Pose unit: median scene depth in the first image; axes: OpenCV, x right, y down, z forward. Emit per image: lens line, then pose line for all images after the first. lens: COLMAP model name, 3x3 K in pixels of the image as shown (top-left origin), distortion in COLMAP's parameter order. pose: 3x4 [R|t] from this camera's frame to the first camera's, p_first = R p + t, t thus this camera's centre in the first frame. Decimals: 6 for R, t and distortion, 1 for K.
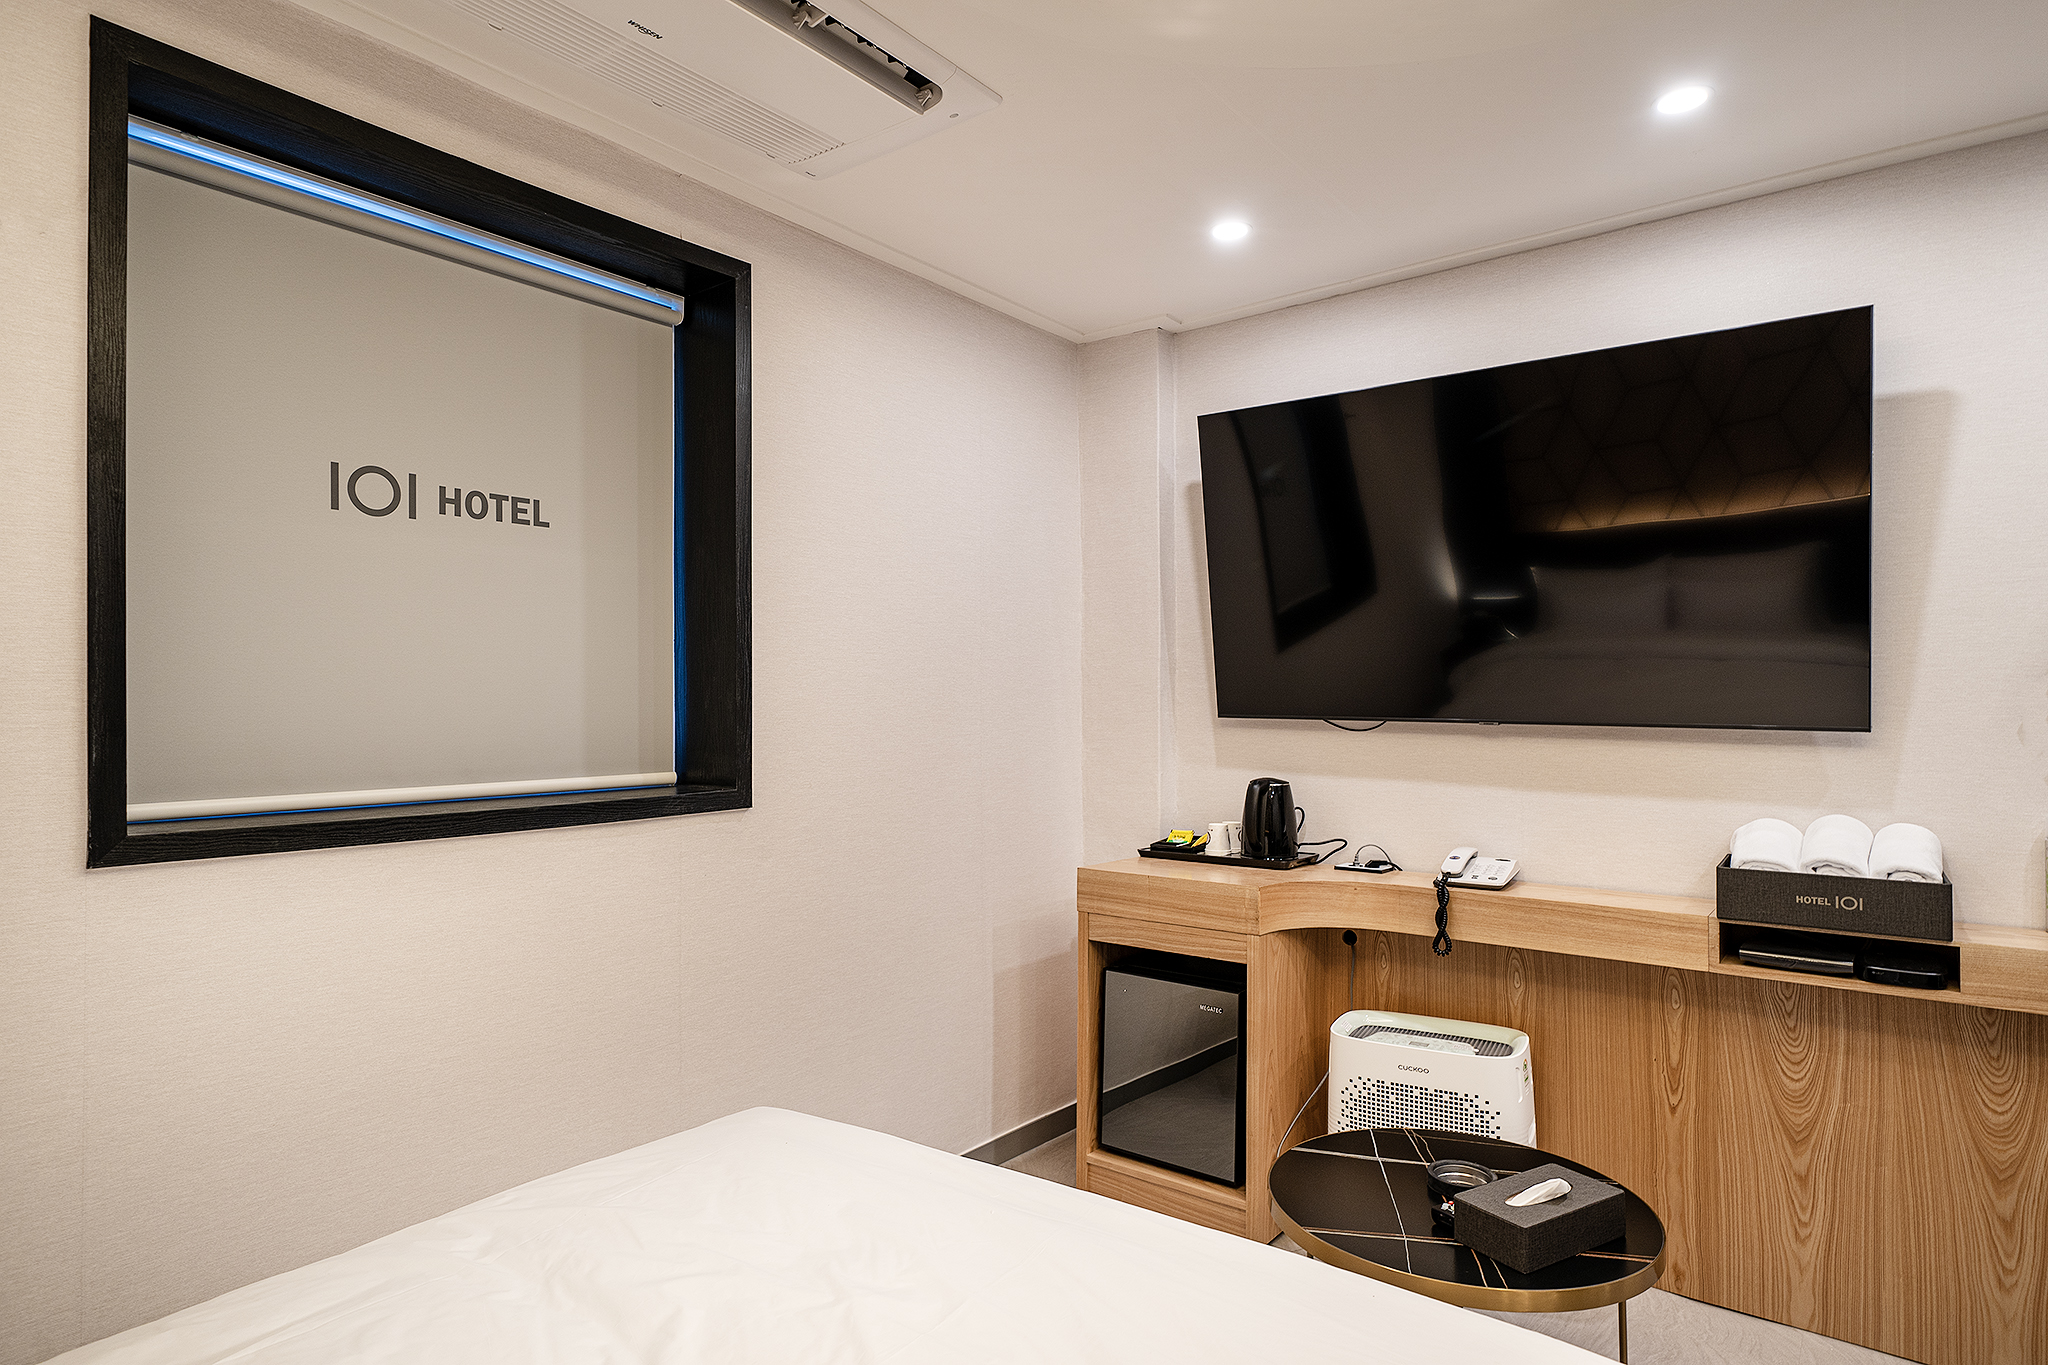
lens RADIAL K [[1125.4, 0, 1021.7], [0, 1125.4, 693.5], [0, 0, 1]] dist [0.006453, -0.000733]
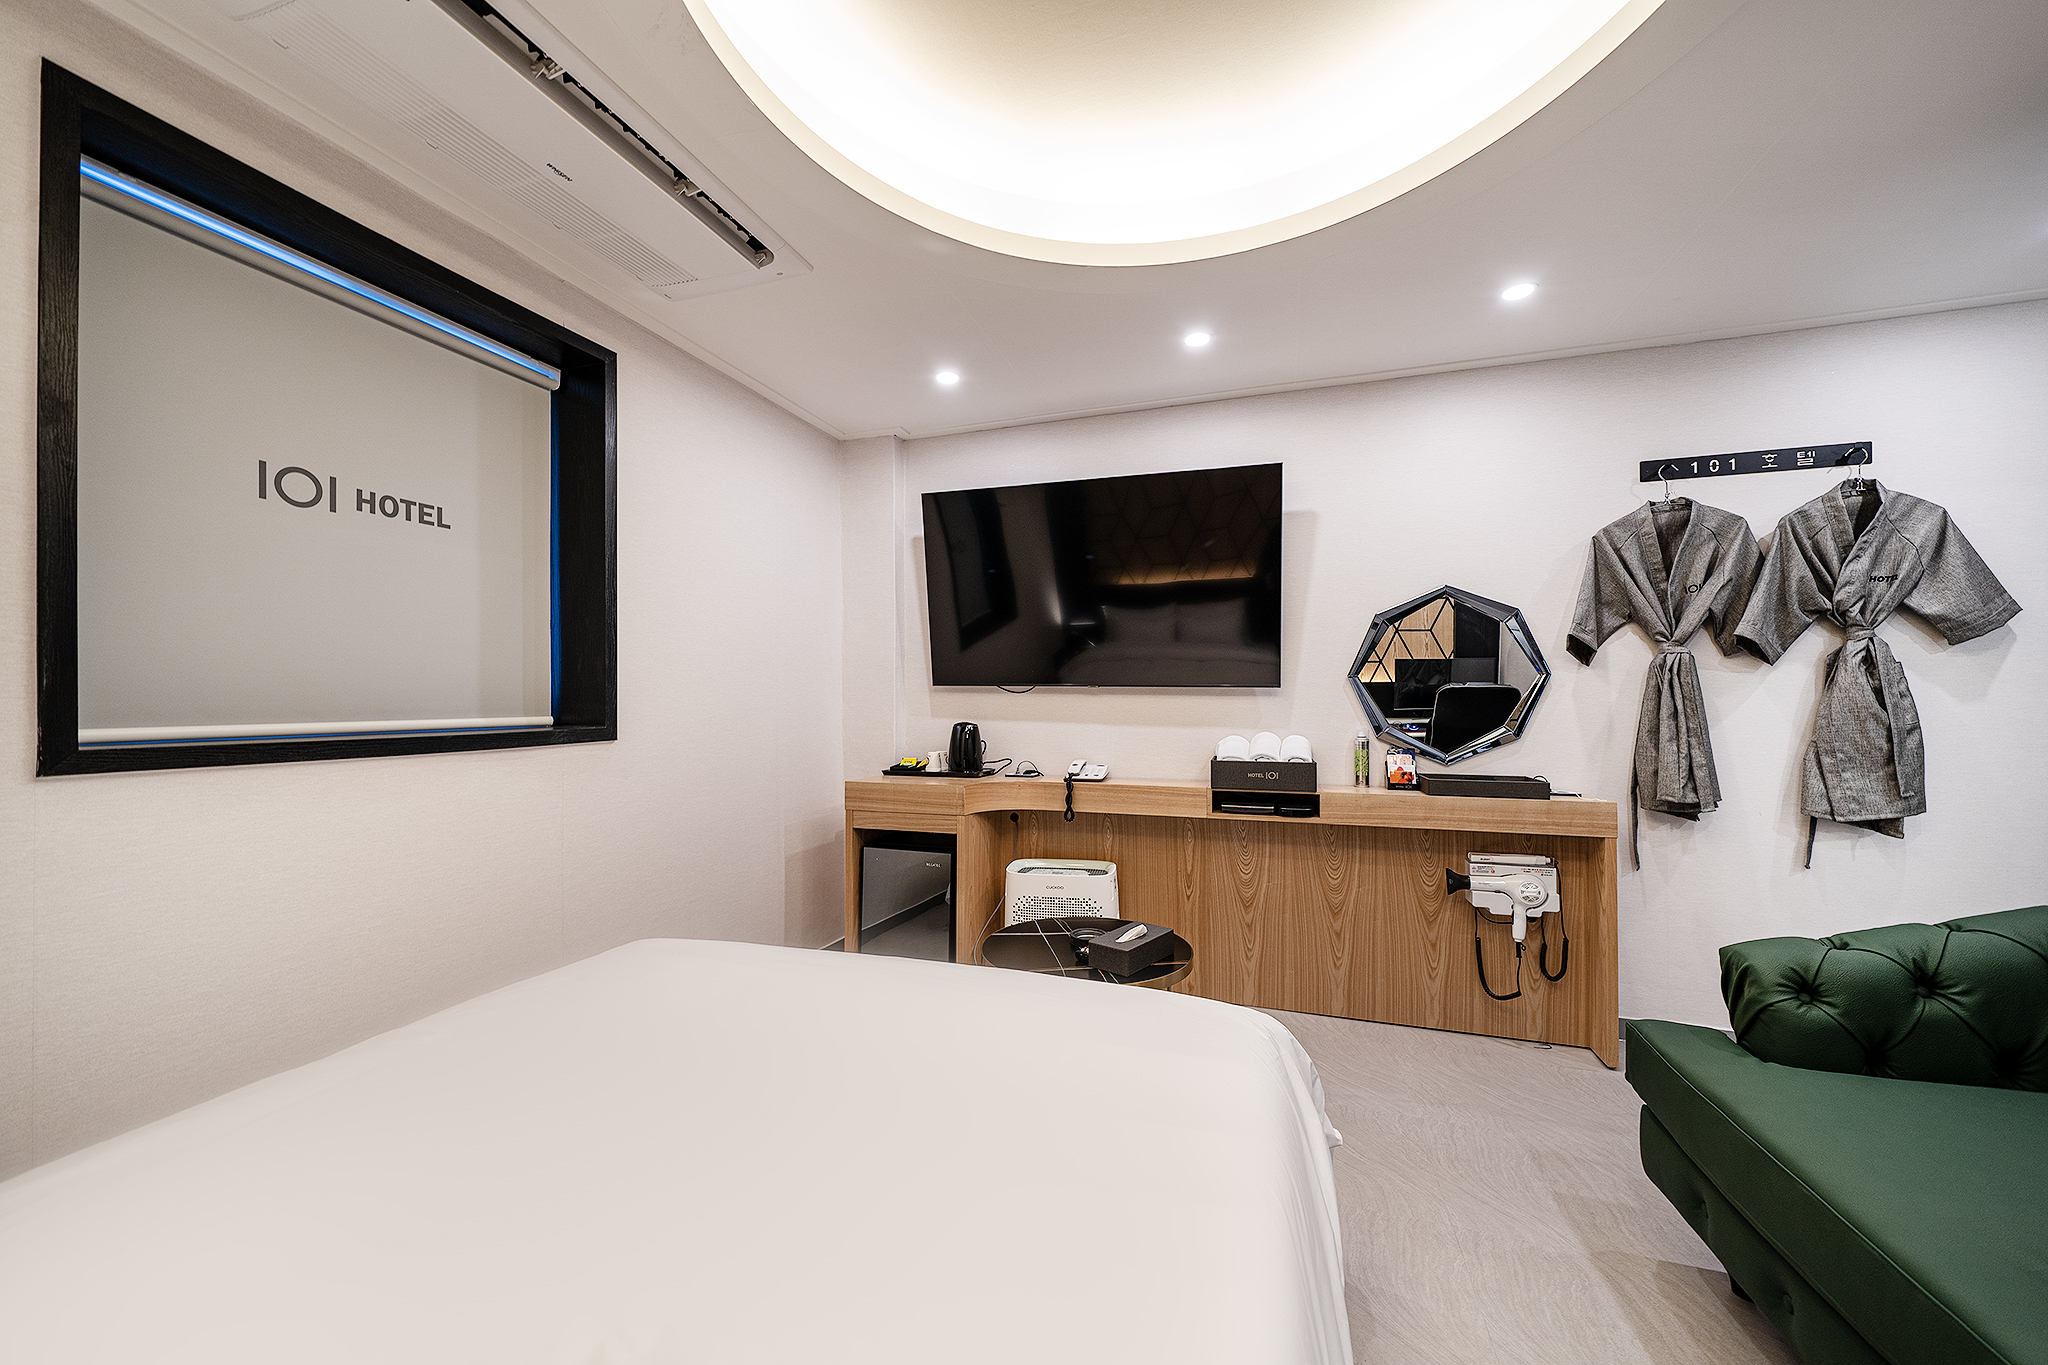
lens RADIAL K [[753.8, 0, 1021.8], [0, 753.8, 694.0], [0, 0, 1]] dist [-0.000866, -0.000200]
pose [[0.944581, 0.001582, 0.328274, -0.072279], [-0.001978, 0.999998, 0.000872, 0.042217], [-0.328272, -0.001473, 0.944582, -0.053163]]
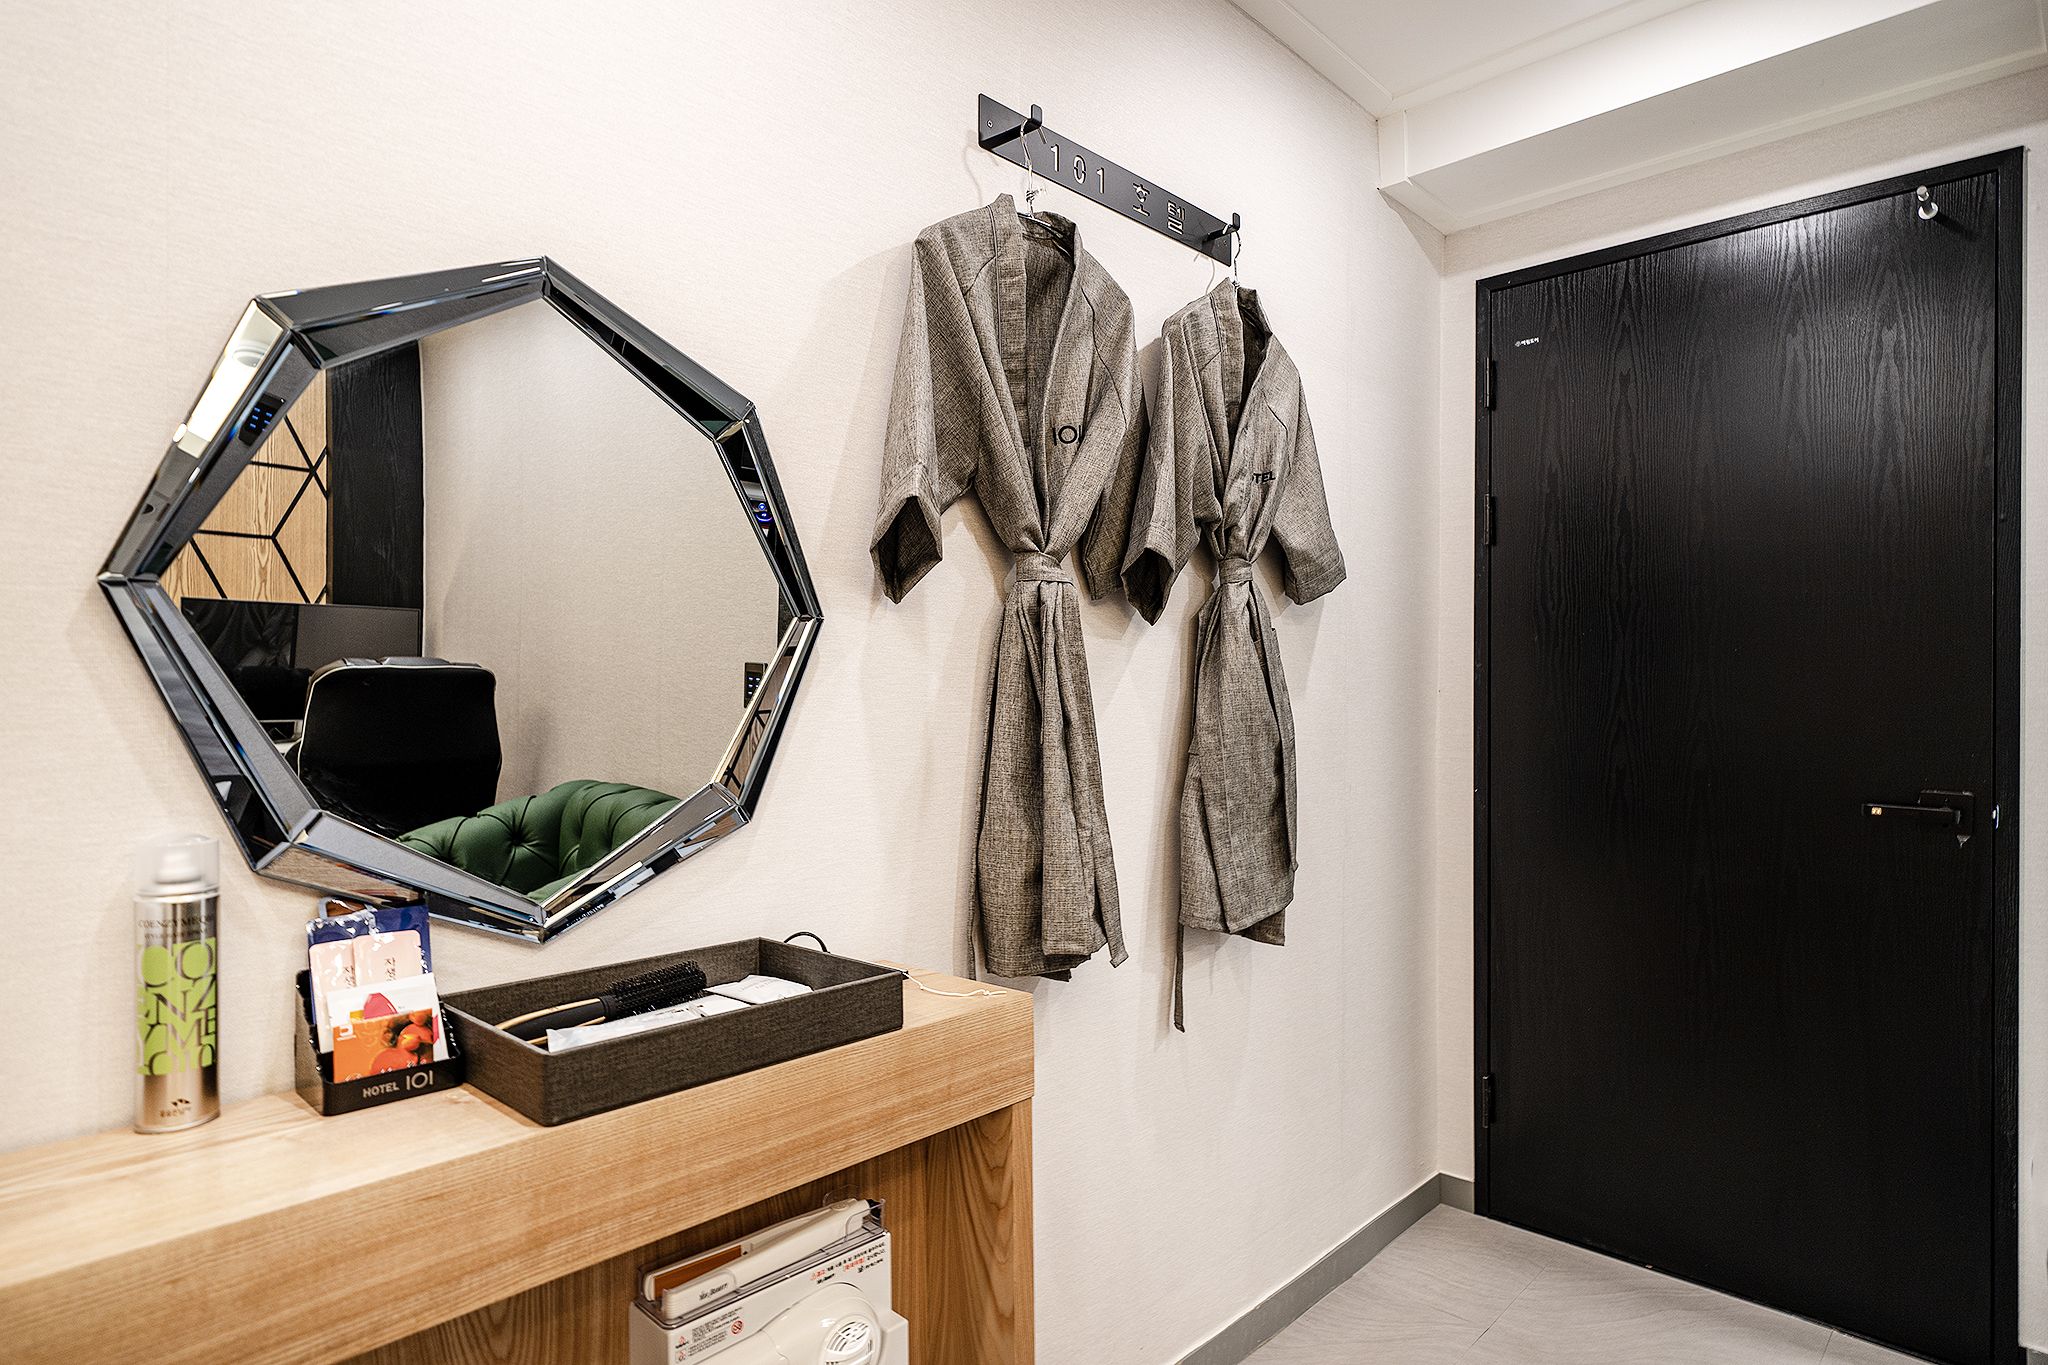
lens RADIAL K [[1125.4, 0, 1021.7], [0, 1125.4, 693.5], [0, 0, 1]] dist [0.006453, -0.000733]
pose [[0.102513, -0.000912, 0.994731, 0.726204], [-0.007718, 0.999969, 0.001712, 0.048290], [-0.994702, -0.007852, 0.102503, 0.856410]]
